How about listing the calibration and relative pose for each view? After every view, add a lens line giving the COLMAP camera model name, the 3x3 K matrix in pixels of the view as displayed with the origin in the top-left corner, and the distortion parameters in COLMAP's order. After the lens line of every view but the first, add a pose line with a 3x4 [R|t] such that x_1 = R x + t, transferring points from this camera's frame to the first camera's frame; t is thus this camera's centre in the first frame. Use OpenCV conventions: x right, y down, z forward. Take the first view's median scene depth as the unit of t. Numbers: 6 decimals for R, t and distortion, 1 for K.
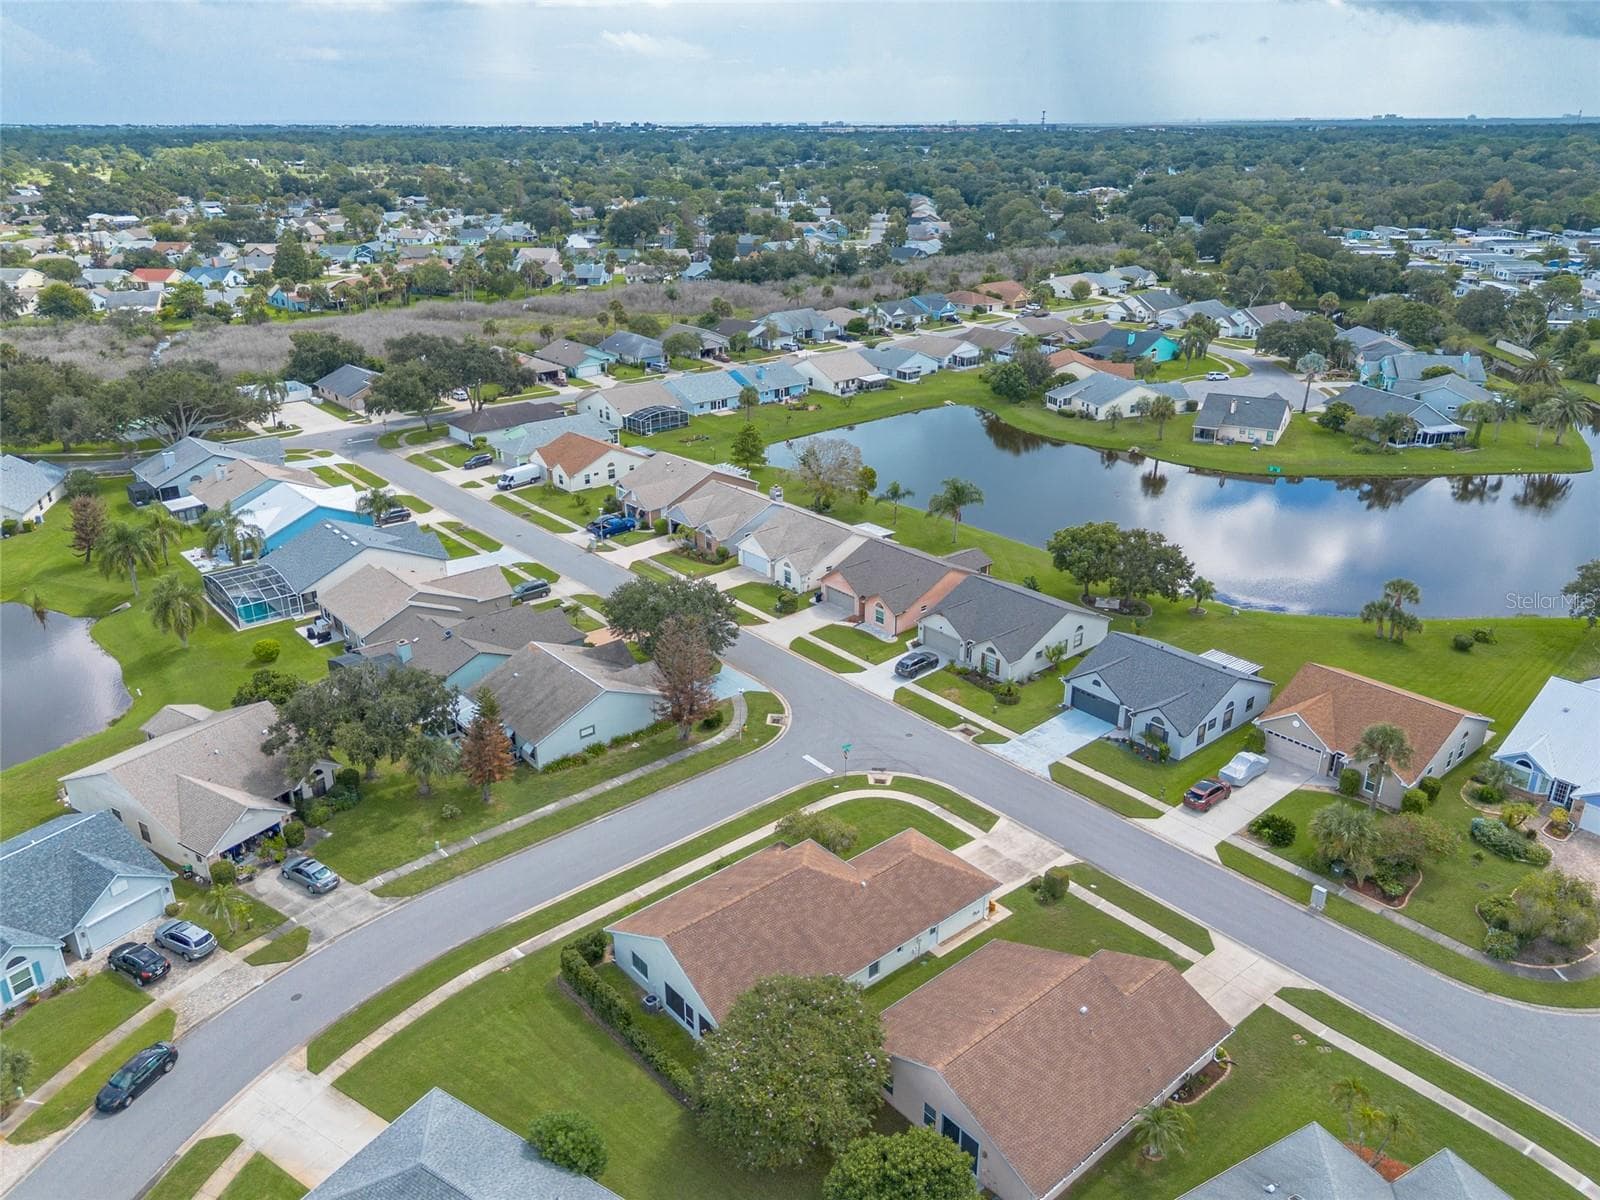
lens RADIAL K [[1147.2, 0, 800.0], [0, 1147.2, 600.0], [0, 0, 1]] dist [0.077922, -0.083622]
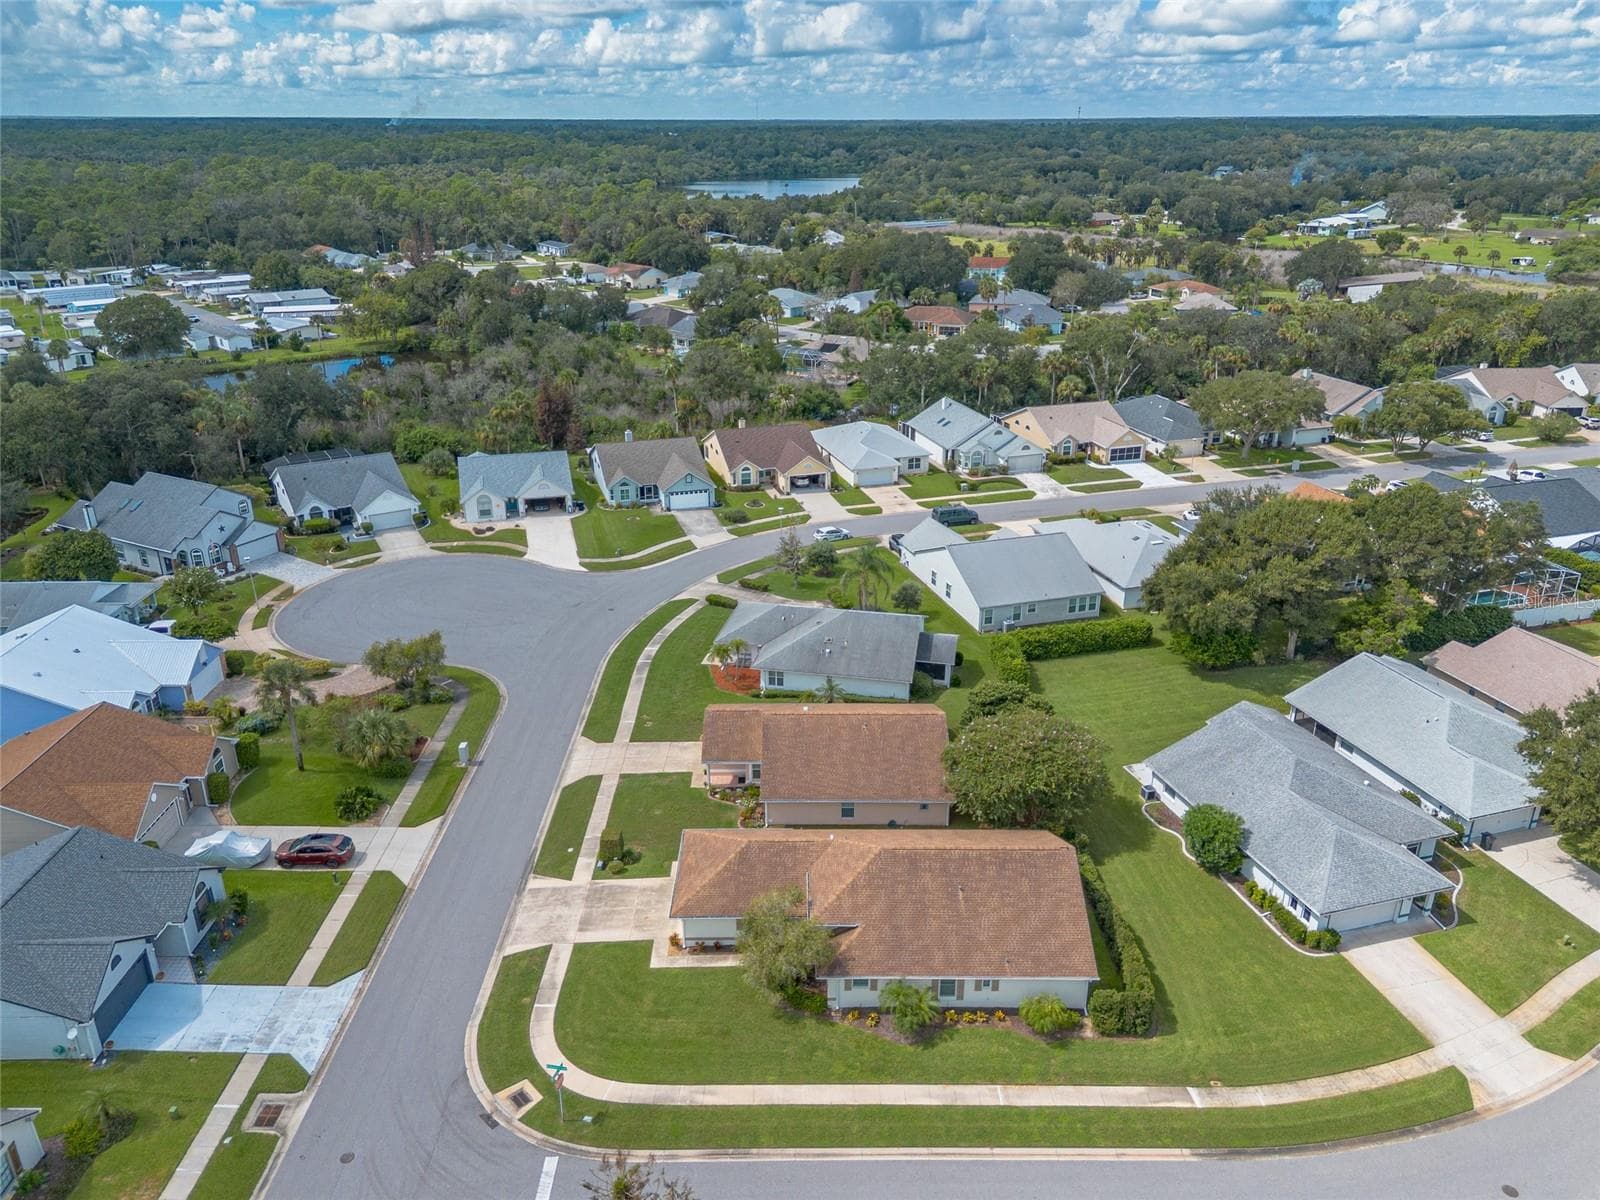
lens RADIAL K [[1147.2, 0, 800.0], [0, 1147.2, 600.0], [0, 0, 1]] dist [0.077922, -0.083622]
pose [[-0.761168, -0.245615, 0.600247, -0.256568], [0.251163, 0.741660, 0.621978, -0.281174], [-0.597946, 0.624190, -0.502839, 0.809867]]
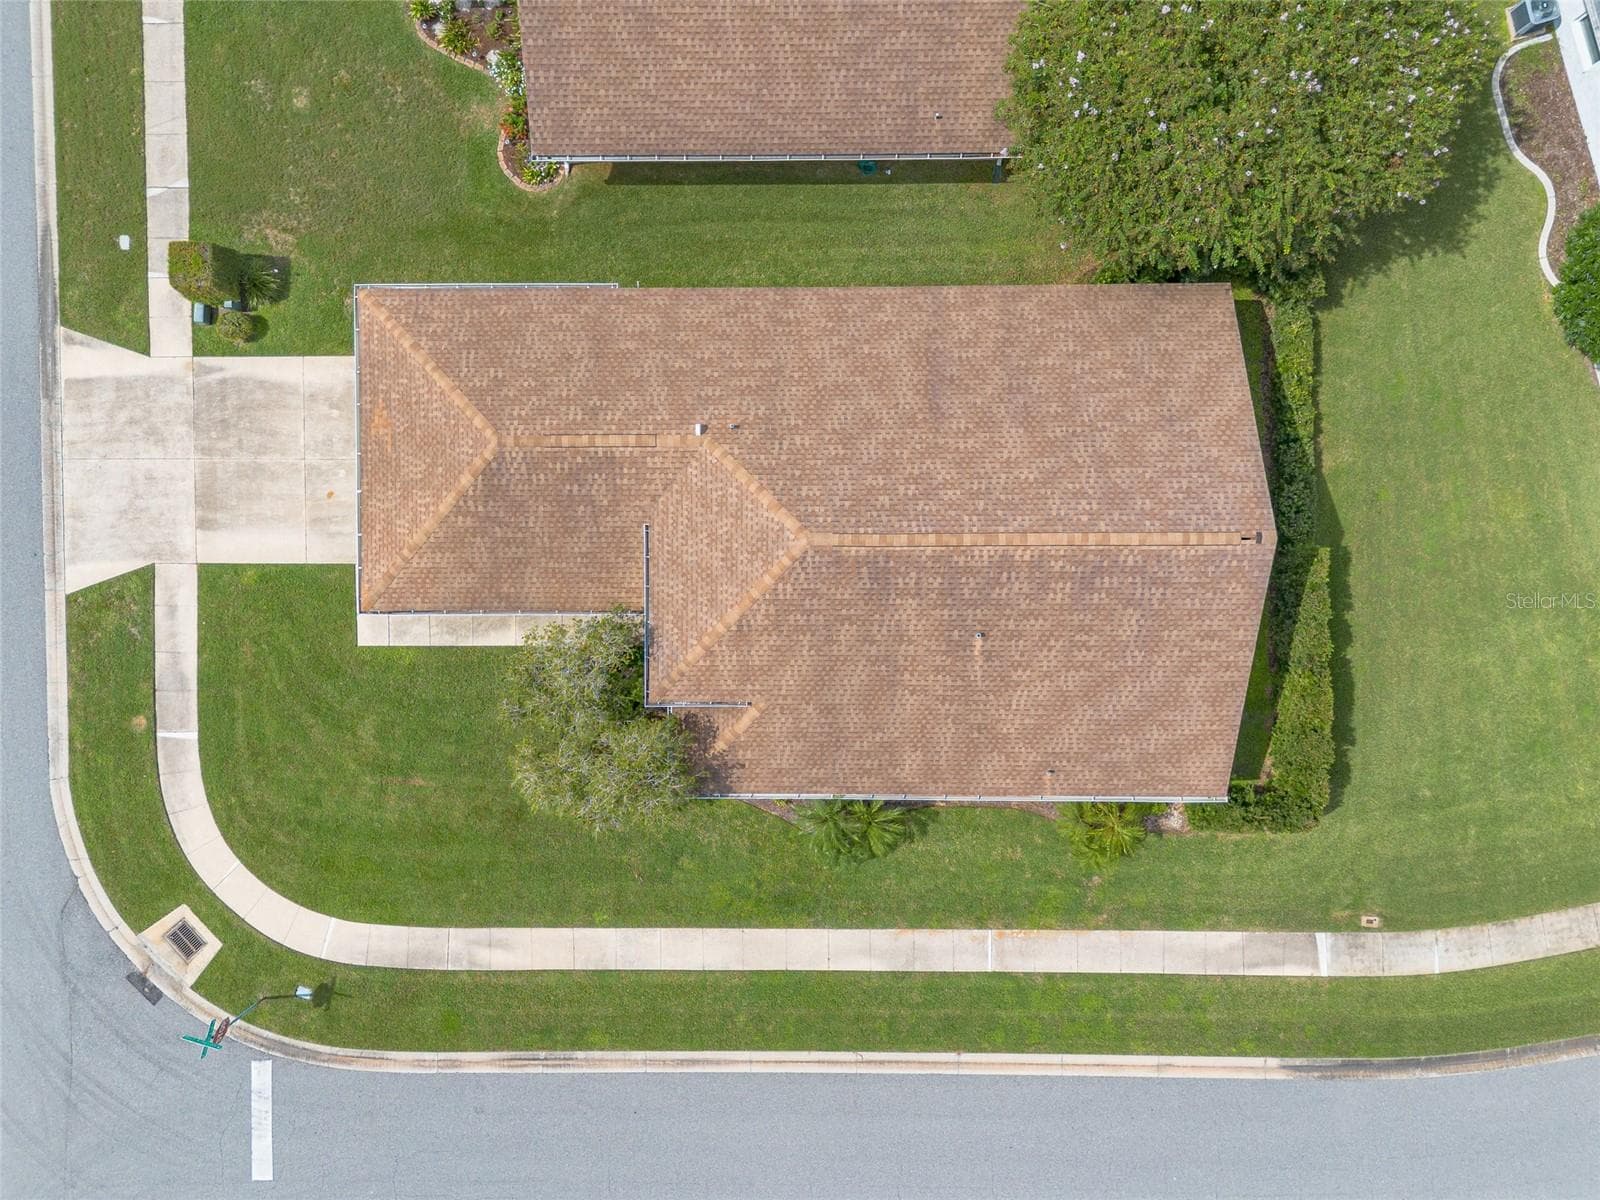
lens RADIAL K [[1147.2, 0, 800.0], [0, 1147.2, 600.0], [0, 0, 1]] dist [0.077922, -0.083622]
pose [[-0.760820, -0.648954, 0.003380, -0.005358], [0.268003, -0.309451, 0.912368, -0.065425], [-0.591038, 0.695054, 0.409358, 0.515008]]
